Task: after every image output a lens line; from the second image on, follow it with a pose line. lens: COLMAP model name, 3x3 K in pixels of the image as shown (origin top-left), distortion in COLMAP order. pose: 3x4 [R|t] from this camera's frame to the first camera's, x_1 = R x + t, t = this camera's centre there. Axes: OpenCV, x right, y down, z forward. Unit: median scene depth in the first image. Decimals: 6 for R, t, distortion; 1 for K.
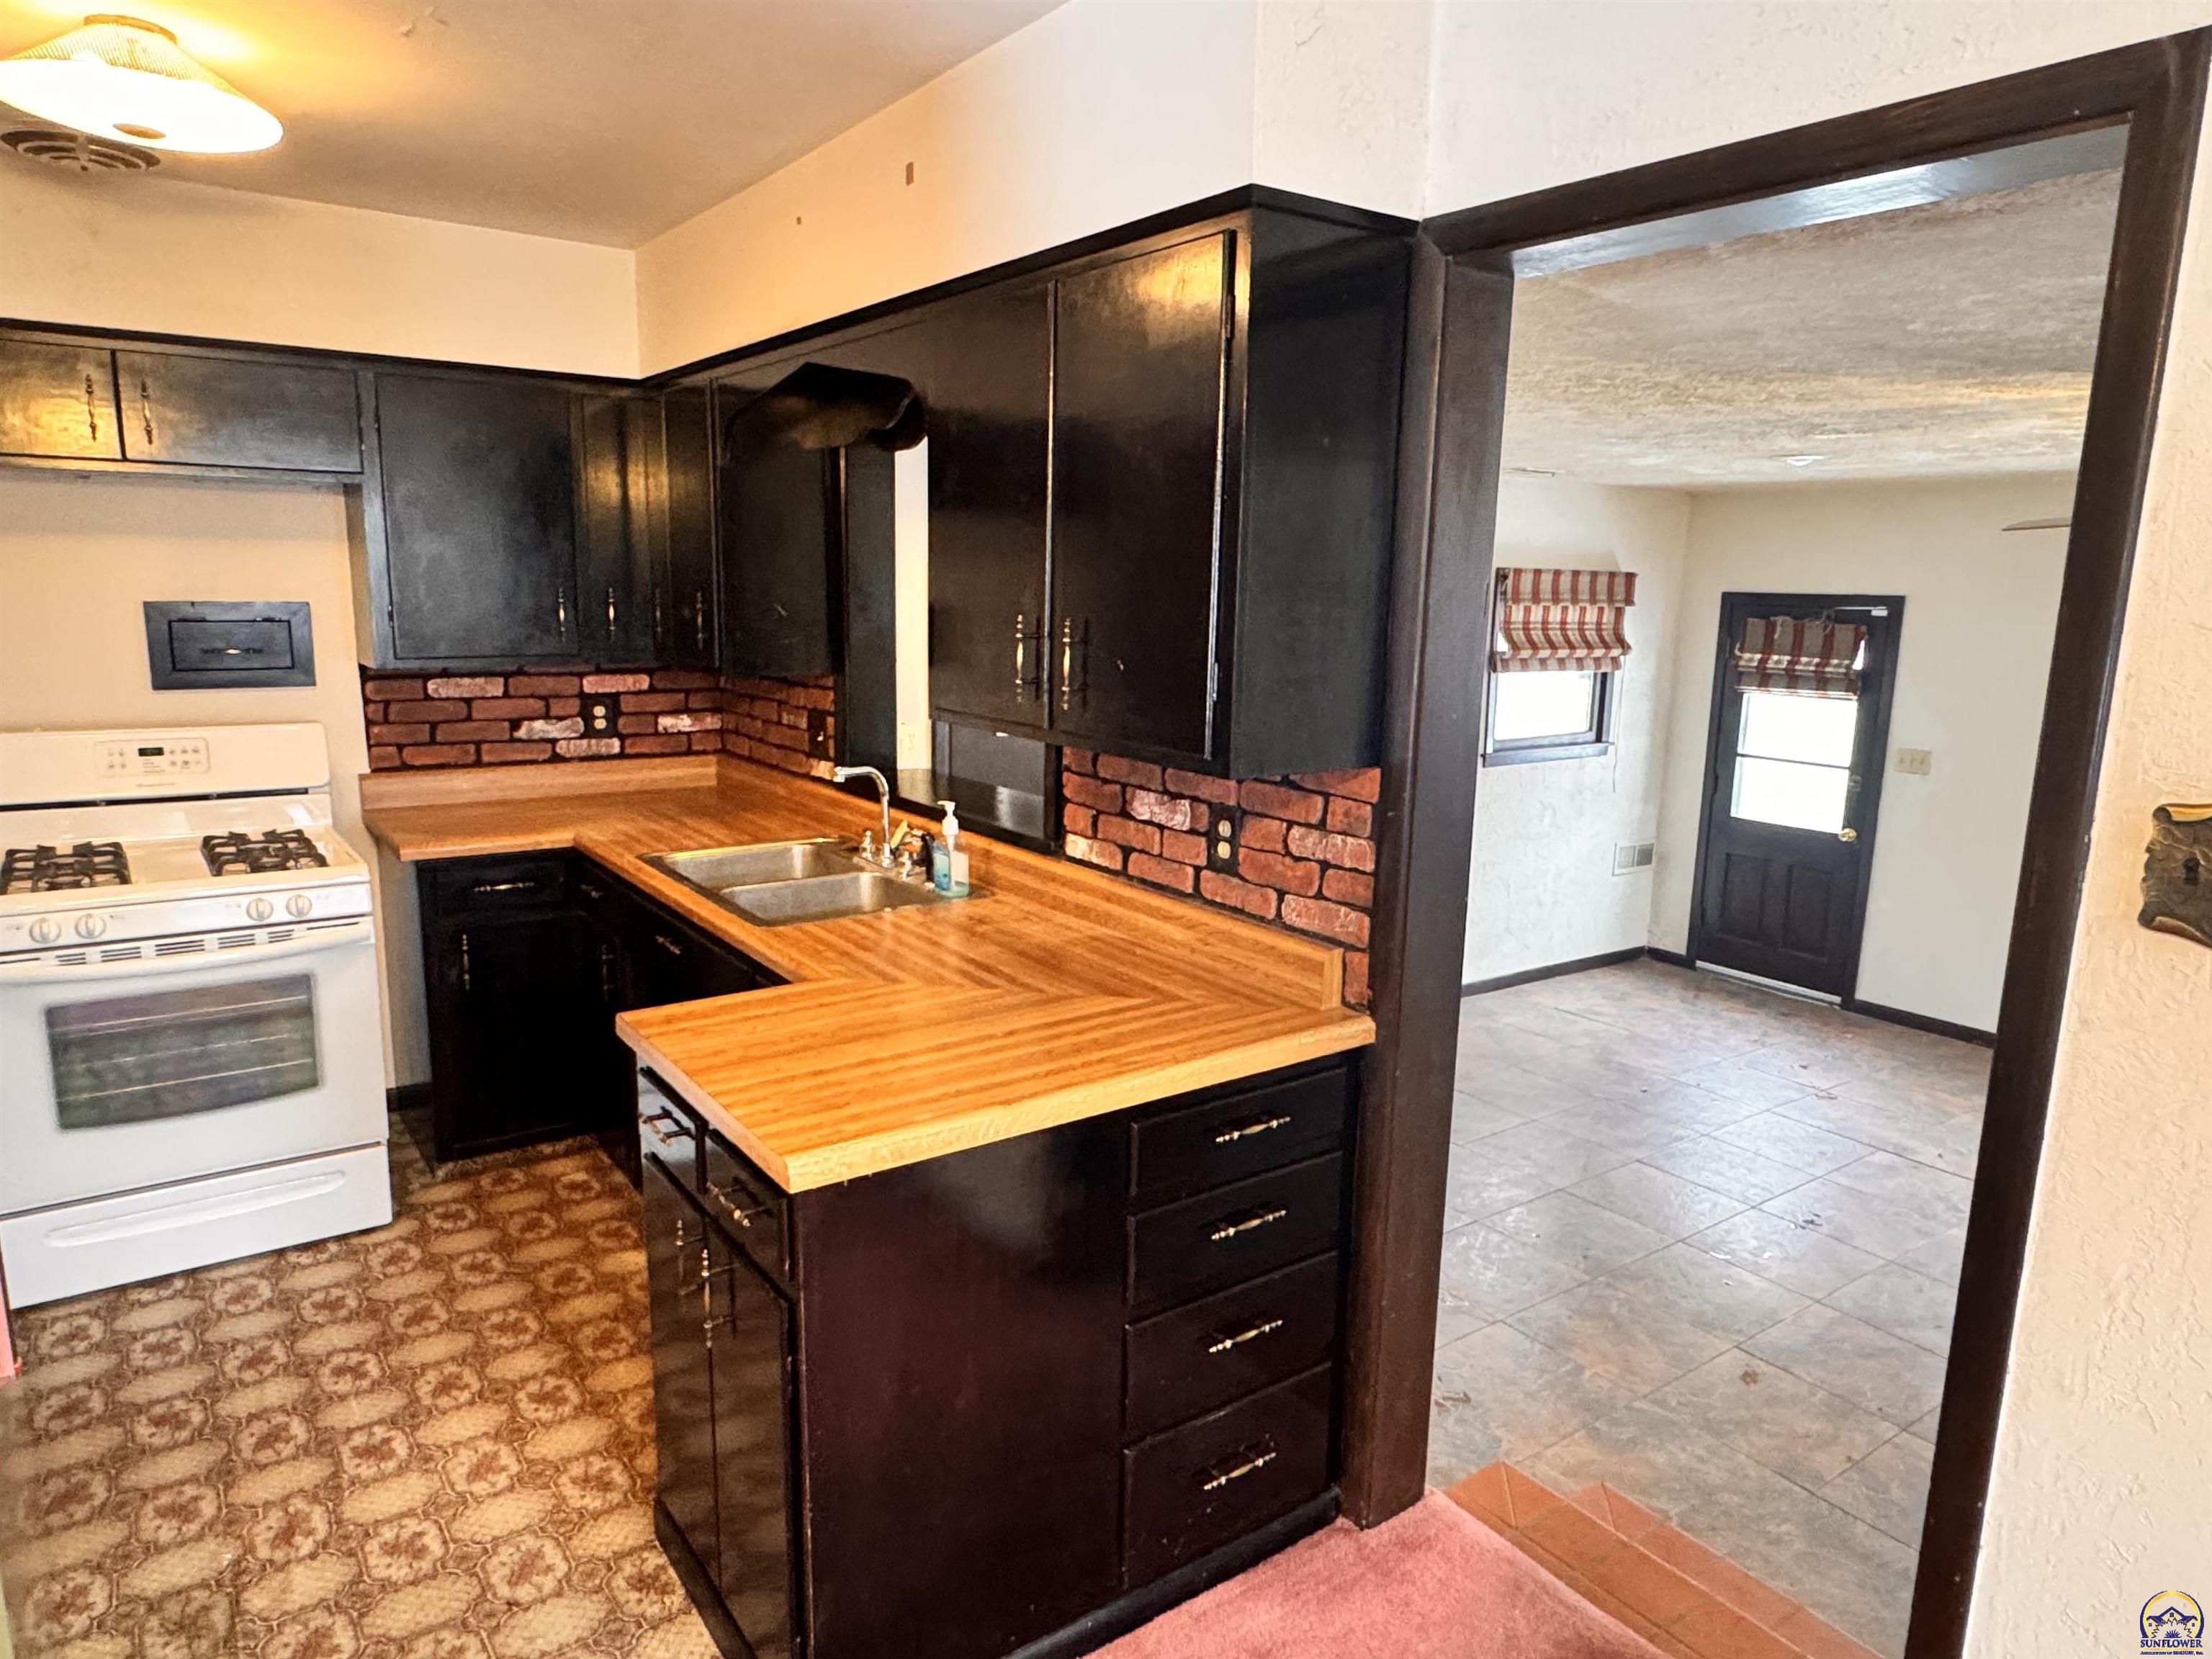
lens RADIAL K [[1379.6, 0, 1096.0], [0, 1379.6, 834.4], [0, 0, 1]] dist [-0.003789, 0.003525]
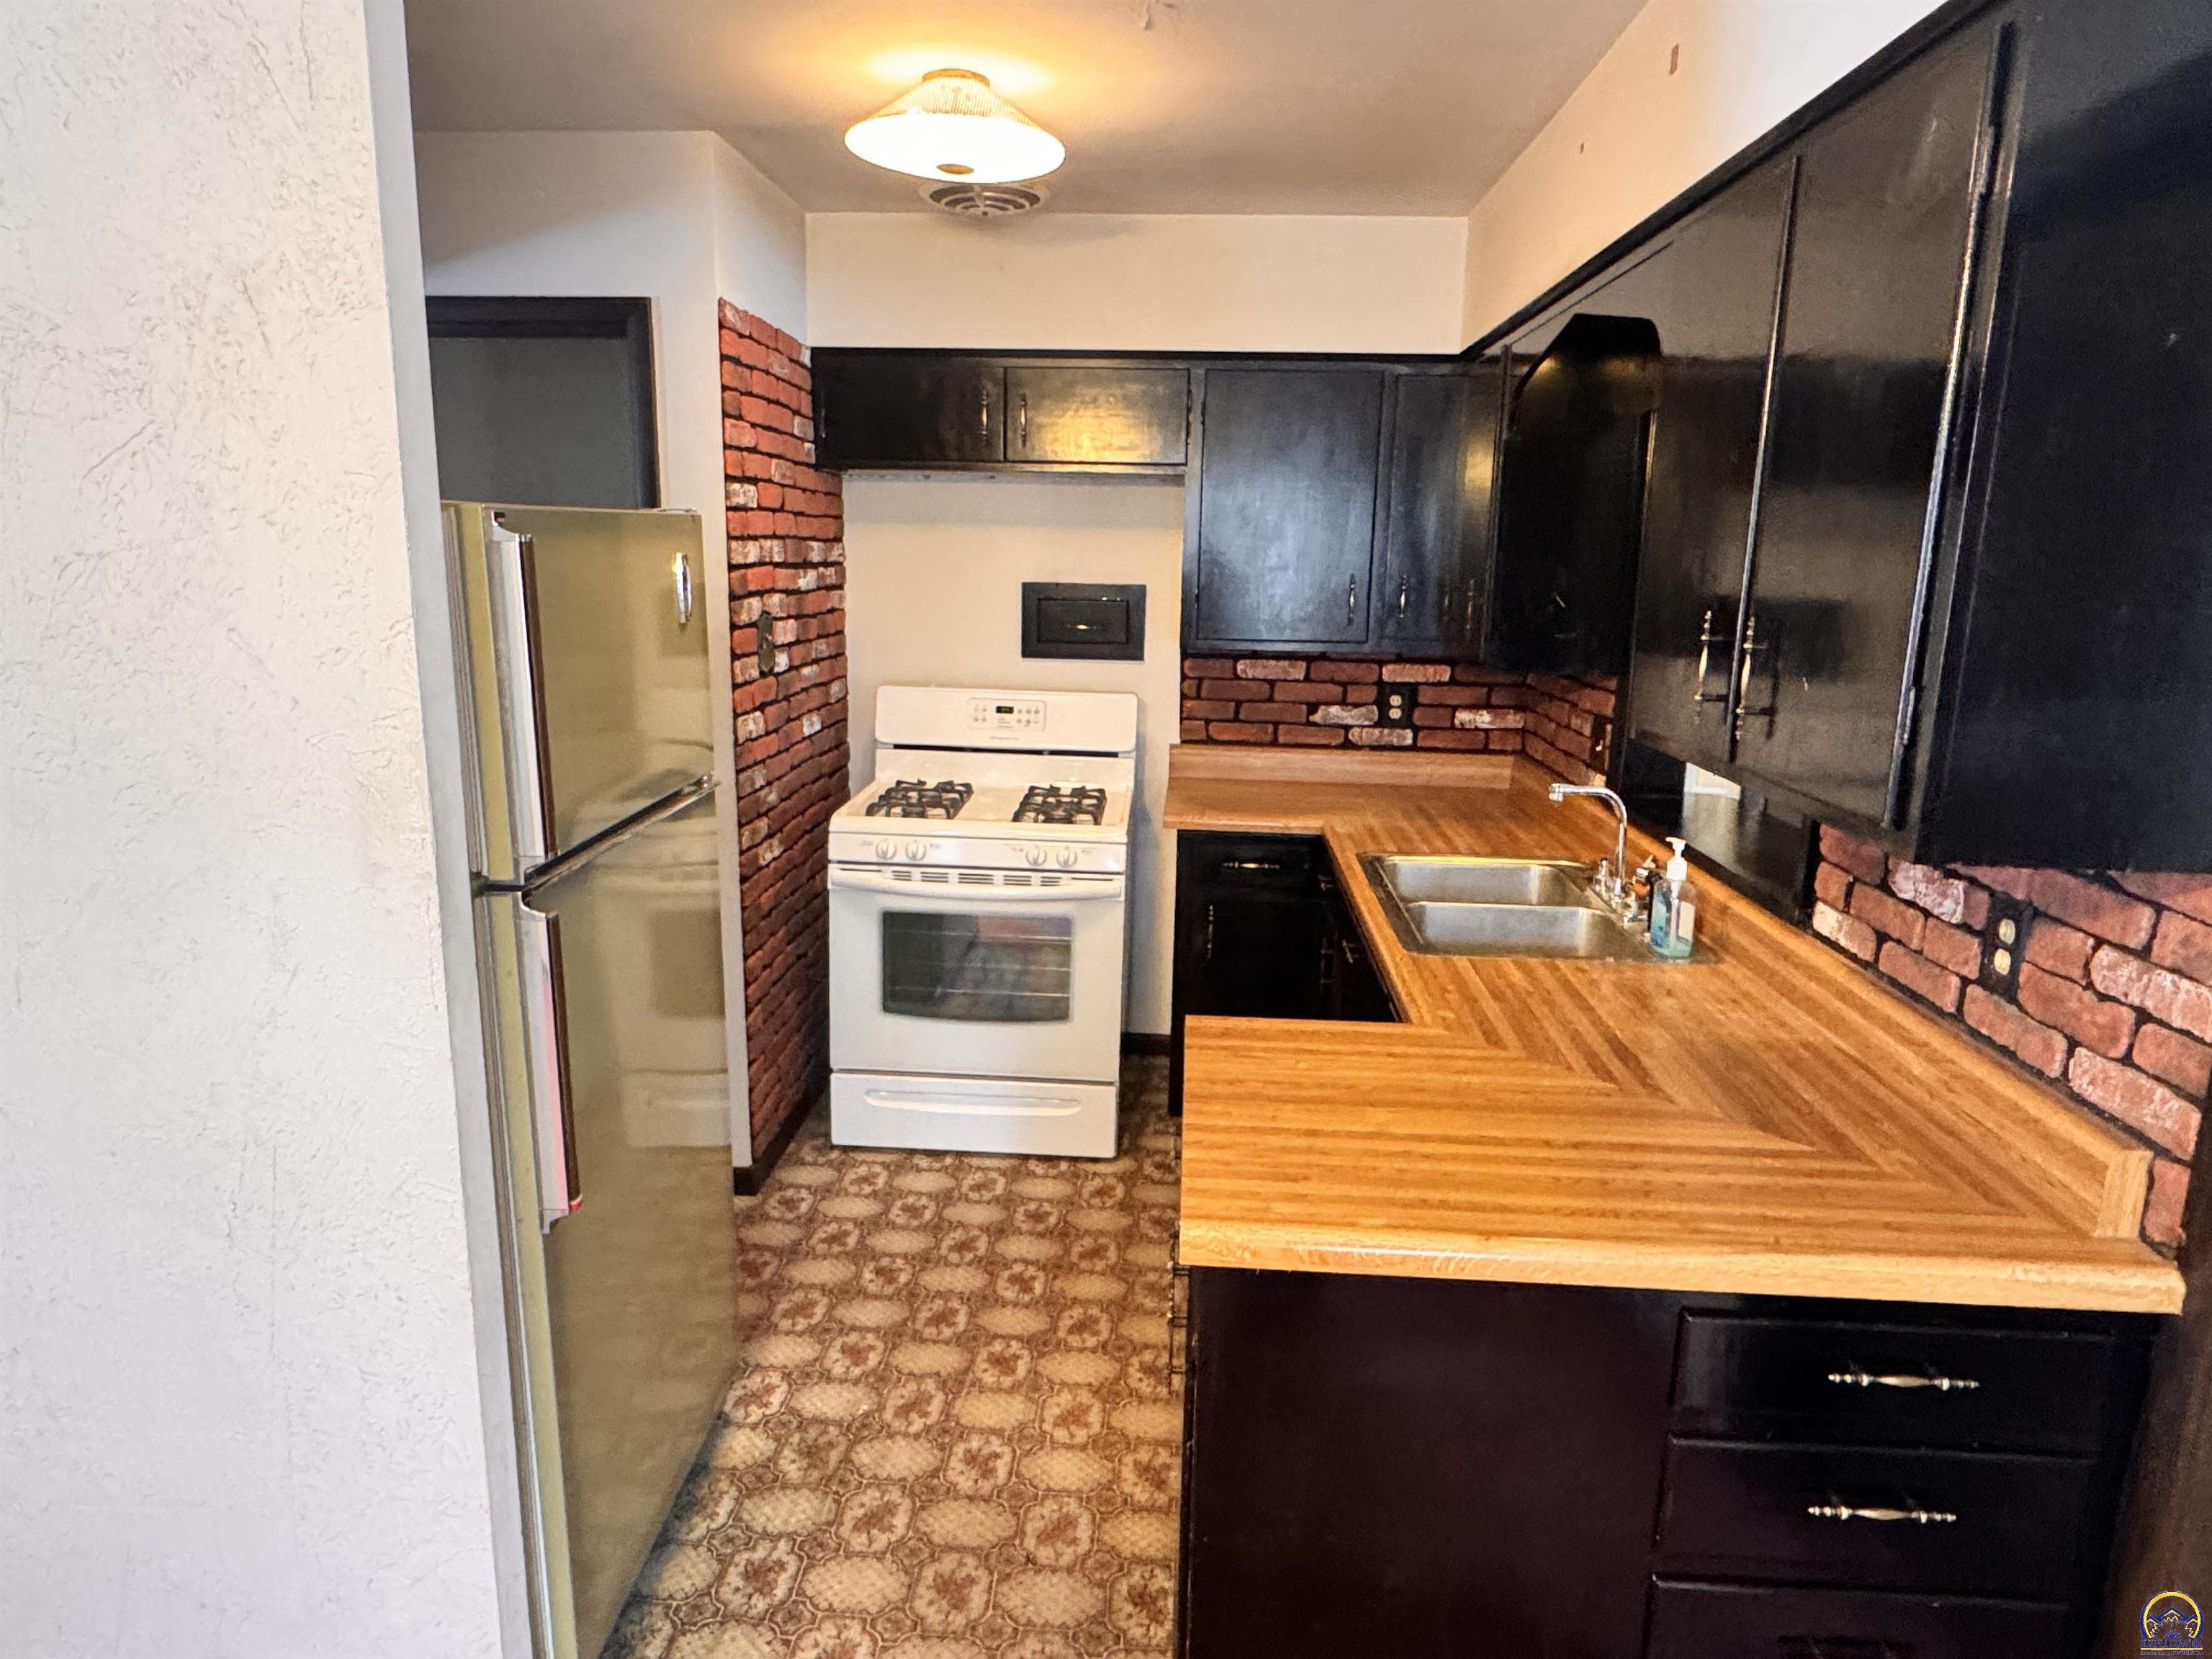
lens RADIAL K [[1379.6, 0, 1096.0], [0, 1379.6, 834.4], [0, 0, 1]] dist [-0.003789, 0.003525]
pose [[0.773105, 0.126113, -0.621614, 0.141201], [-0.121891, 0.991307, 0.049521, -0.026456], [0.622456, 0.037484, 0.781757, 0.157650]]
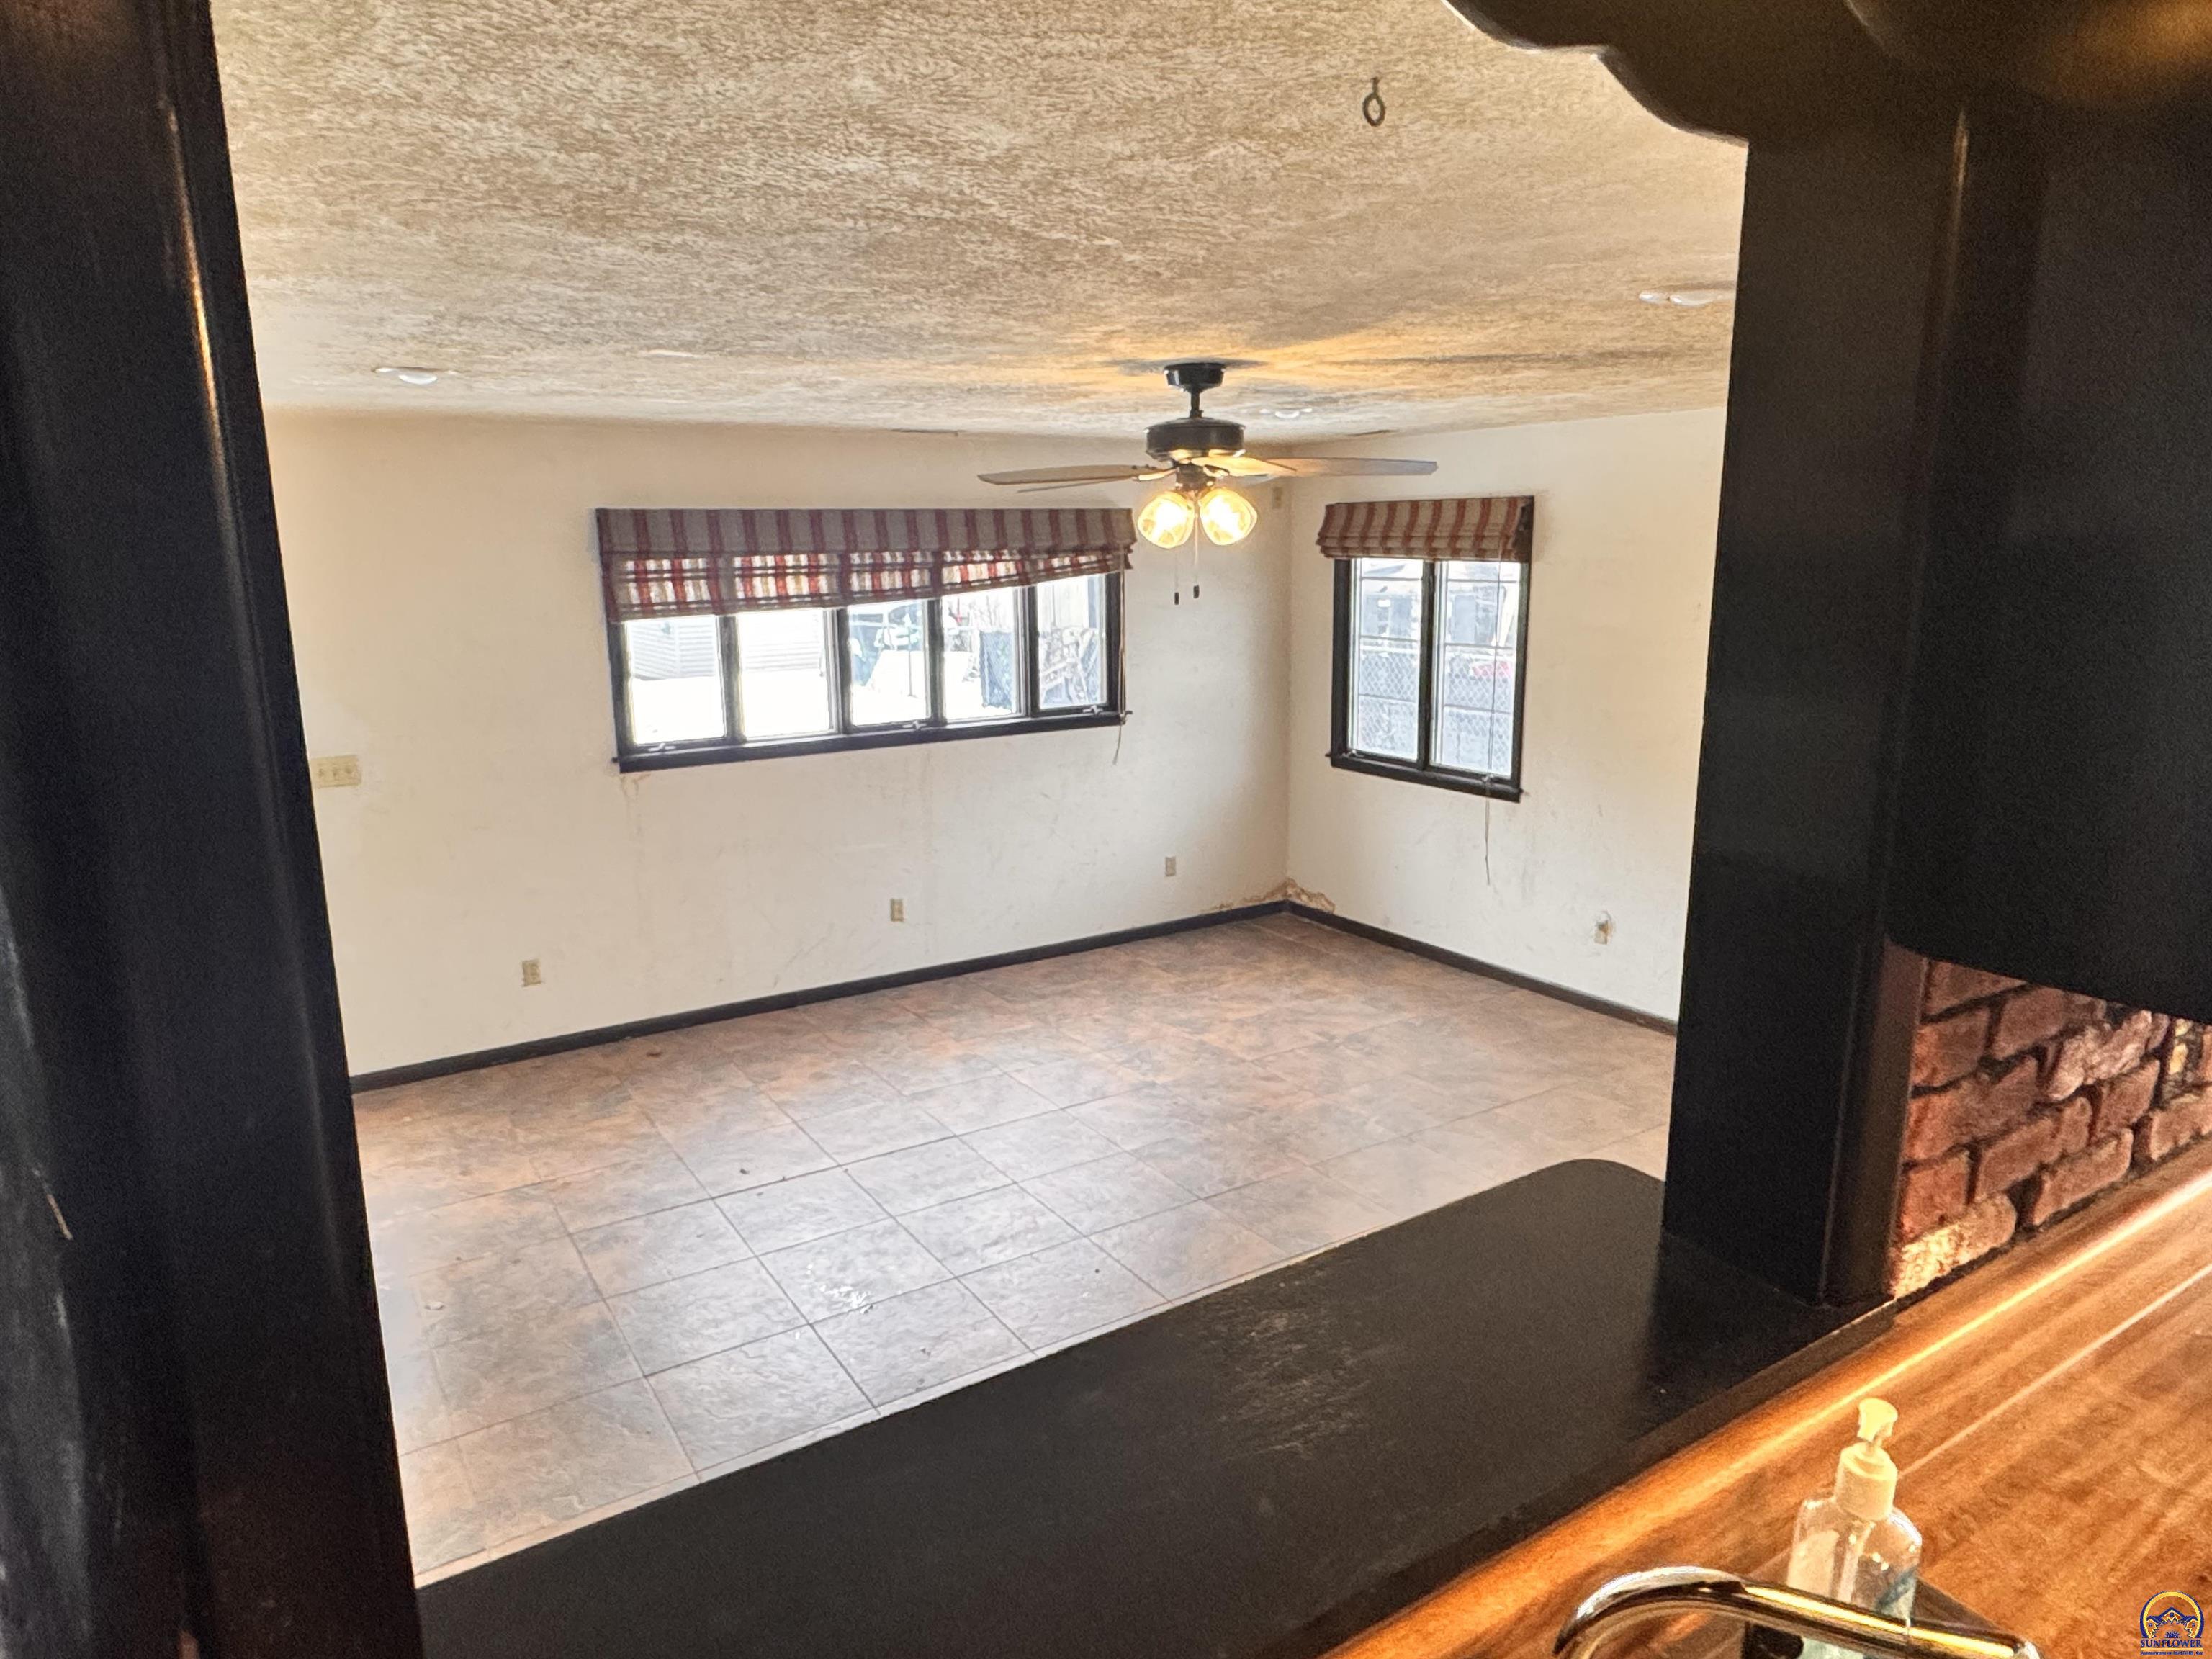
lens RADIAL K [[1379.6, 0, 1096.0], [0, 1379.6, 834.4], [0, 0, 1]] dist [-0.003789, 0.003525]
pose [[0.055609, -0.230004, 0.971600, -0.382909], [0.198834, 0.956166, 0.214971, -0.240170], [-0.978454, 0.181232, 0.098904, 1.172762]]
